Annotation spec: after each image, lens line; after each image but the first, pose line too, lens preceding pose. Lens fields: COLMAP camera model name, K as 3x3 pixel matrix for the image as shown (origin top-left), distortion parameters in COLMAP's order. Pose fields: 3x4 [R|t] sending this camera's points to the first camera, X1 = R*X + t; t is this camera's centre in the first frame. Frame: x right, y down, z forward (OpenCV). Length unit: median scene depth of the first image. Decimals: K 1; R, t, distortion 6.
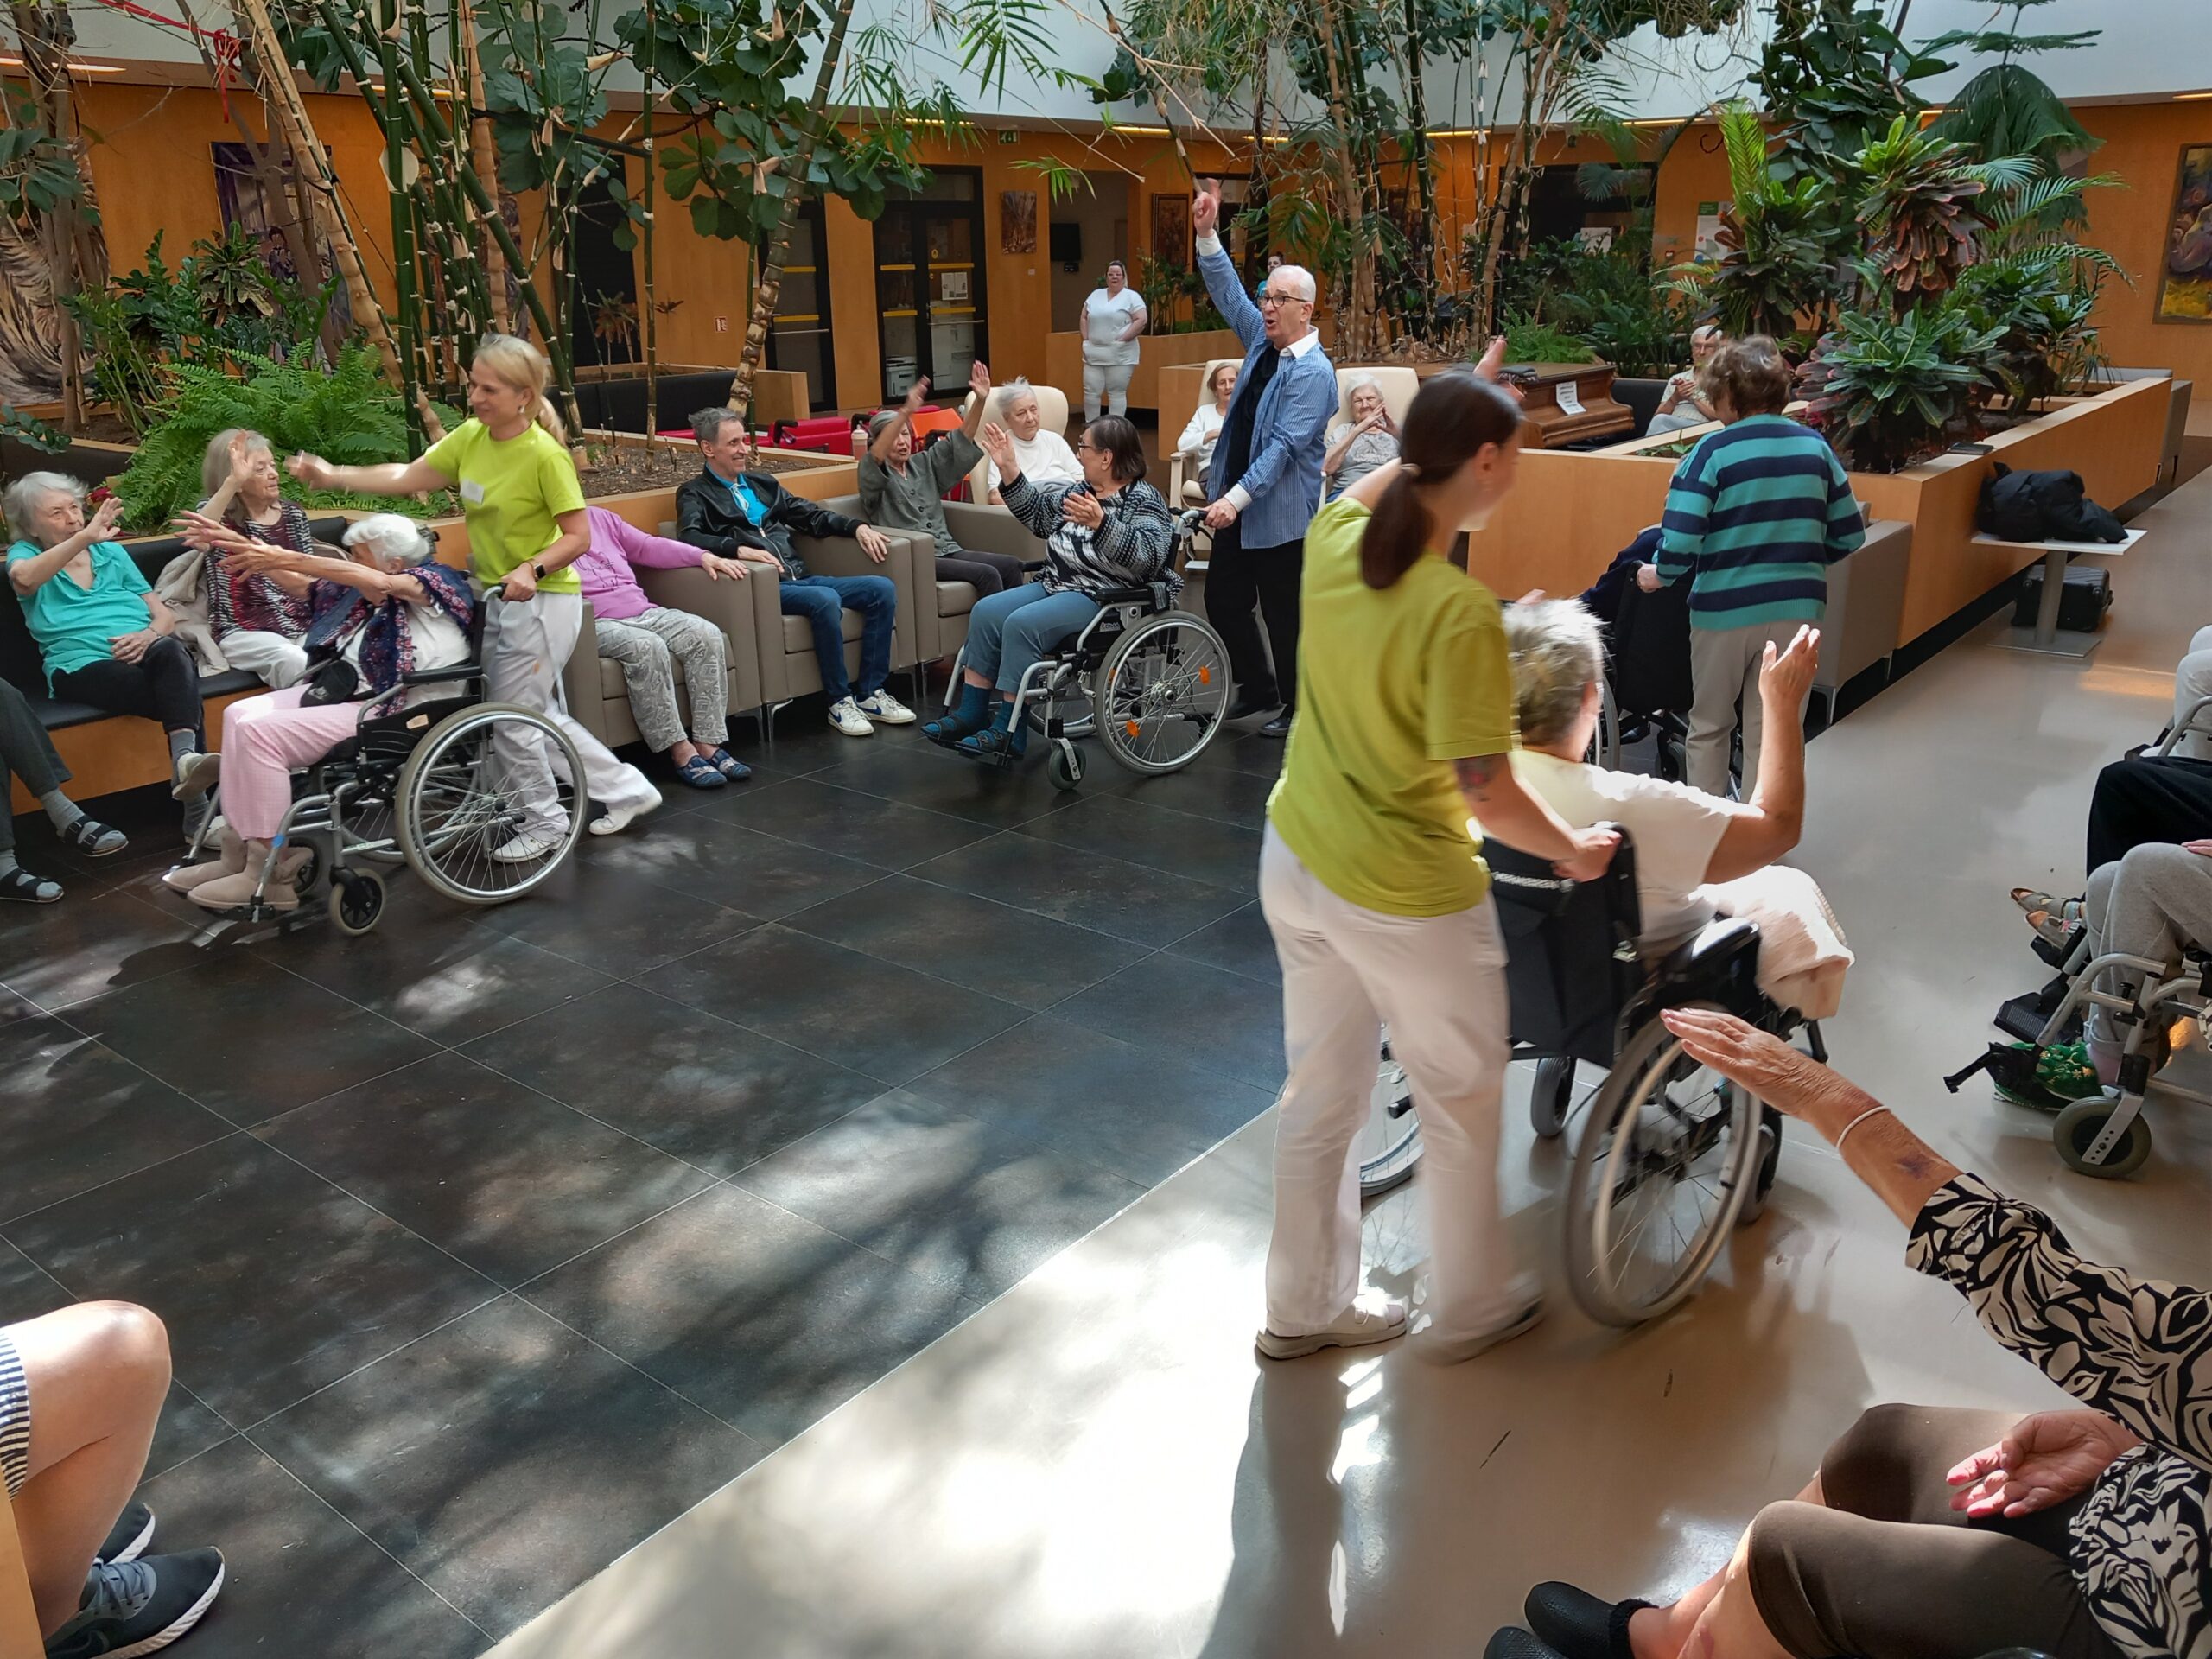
lens RADIAL K [[1735.7, 0, 1110.2], [0, 1735.7, 801.8], [0, 0, 1]] dist [0.029838, -0.042195]
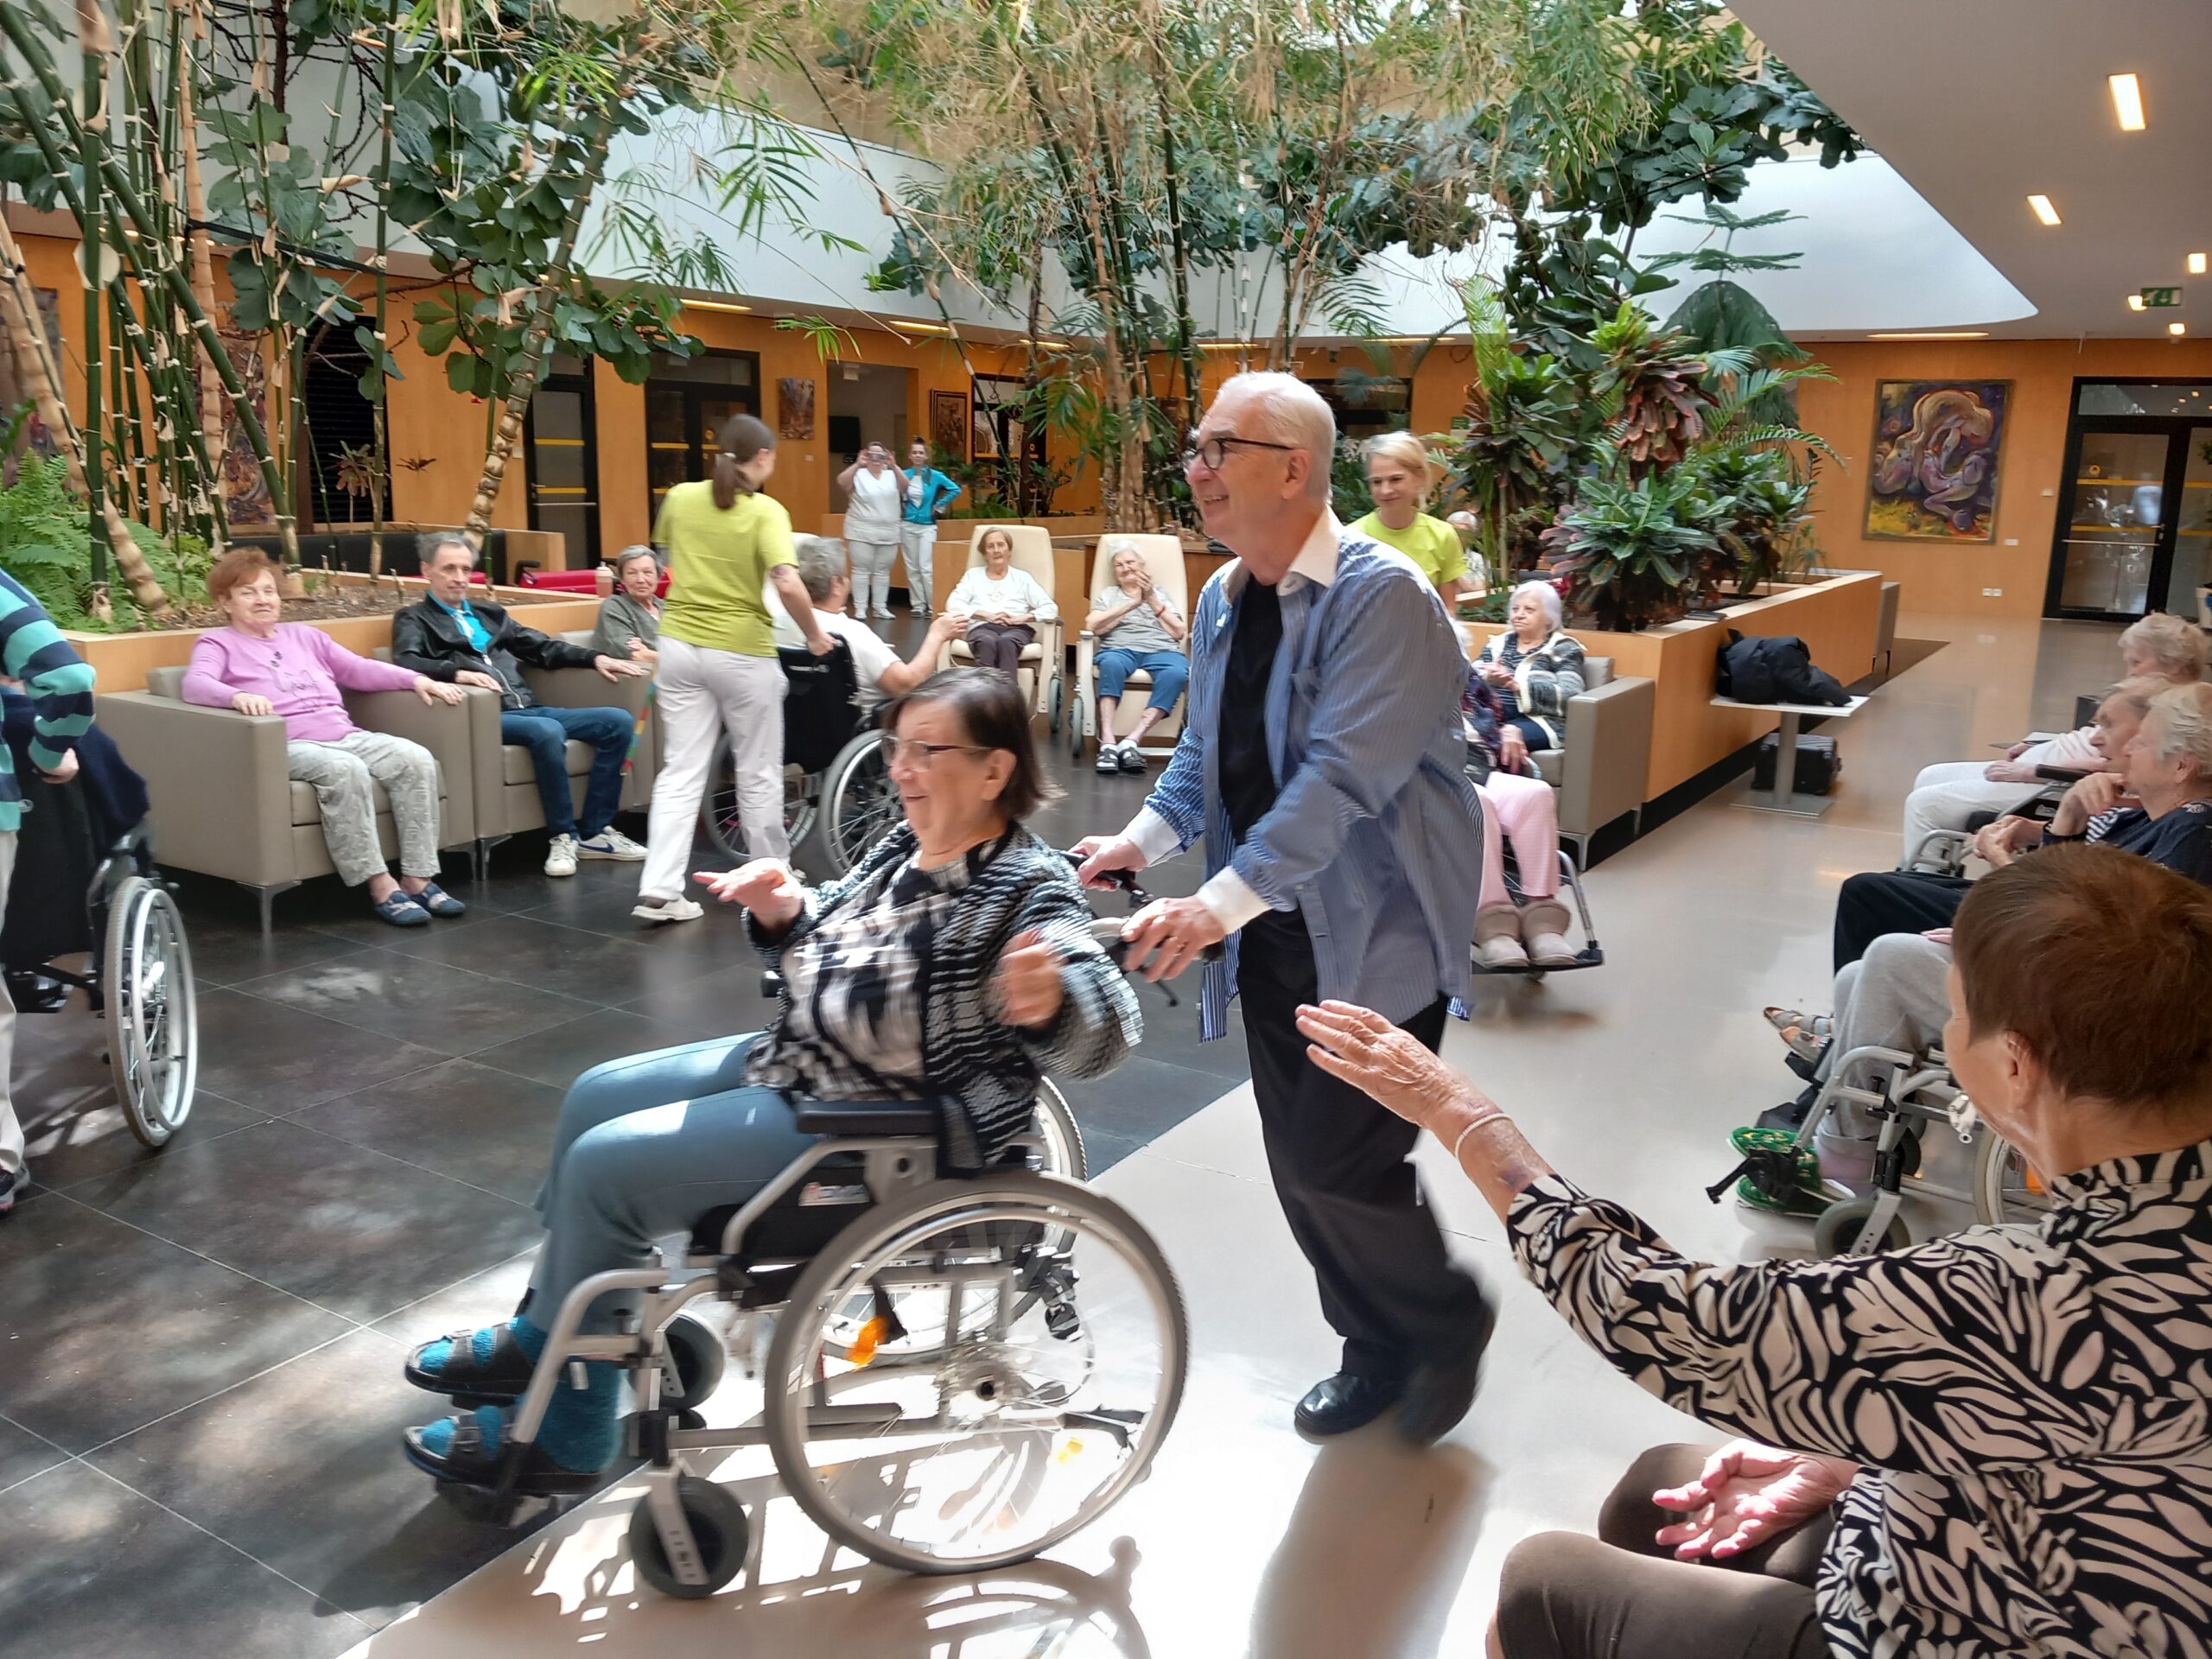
lens RADIAL K [[1735.7, 0, 1109.9], [0, 1735.7, 821.5], [0, 0, 1]] dist [0.029838, -0.042195]
pose [[0.992251, 0.010502, 0.123802, 0.015043], [0.002595, 0.994453, -0.105154, 0.026925], [-0.124220, 0.104661, 0.986720, 0.034586]]
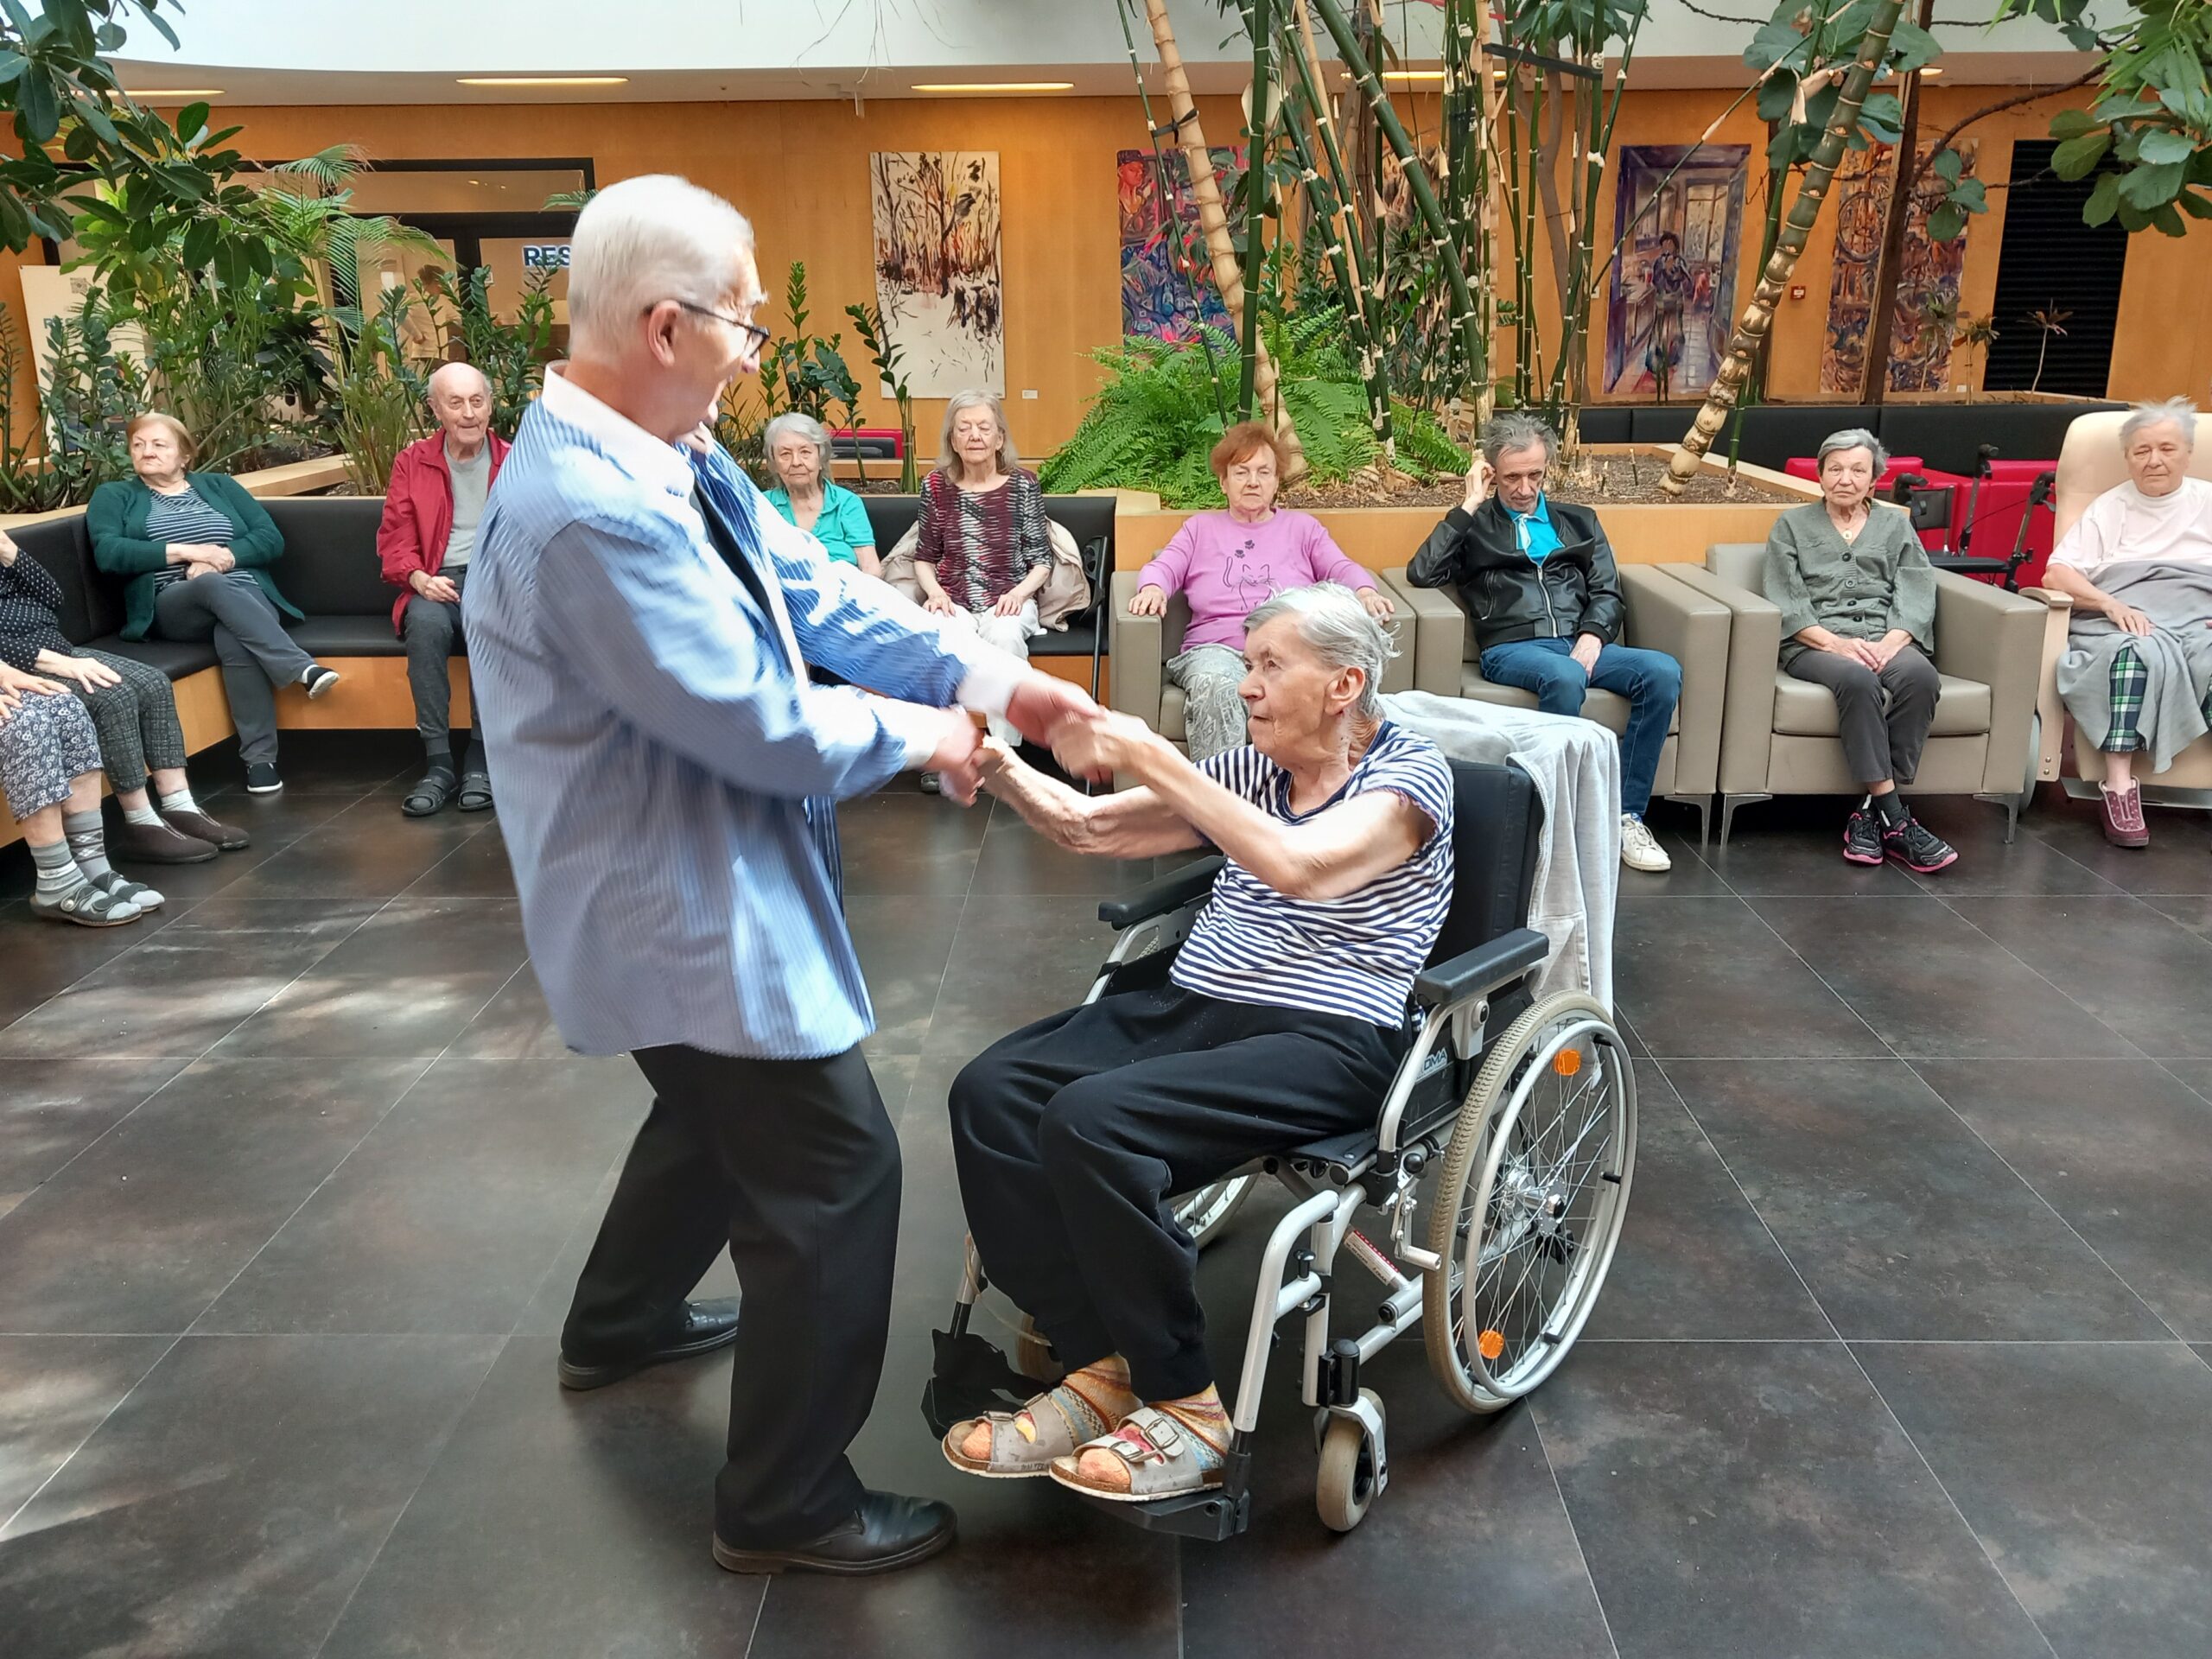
lens RADIAL K [[1735.7, 0, 1110.3], [0, 1735.7, 808.5], [0, 0, 1]] dist [0.029838, -0.042195]
pose [[0.609038, 0.228436, -0.759532, 0.235289], [-0.244296, 0.965098, 0.094371, -0.073095], [0.754581, 0.128075, 0.643588, 0.350911]]
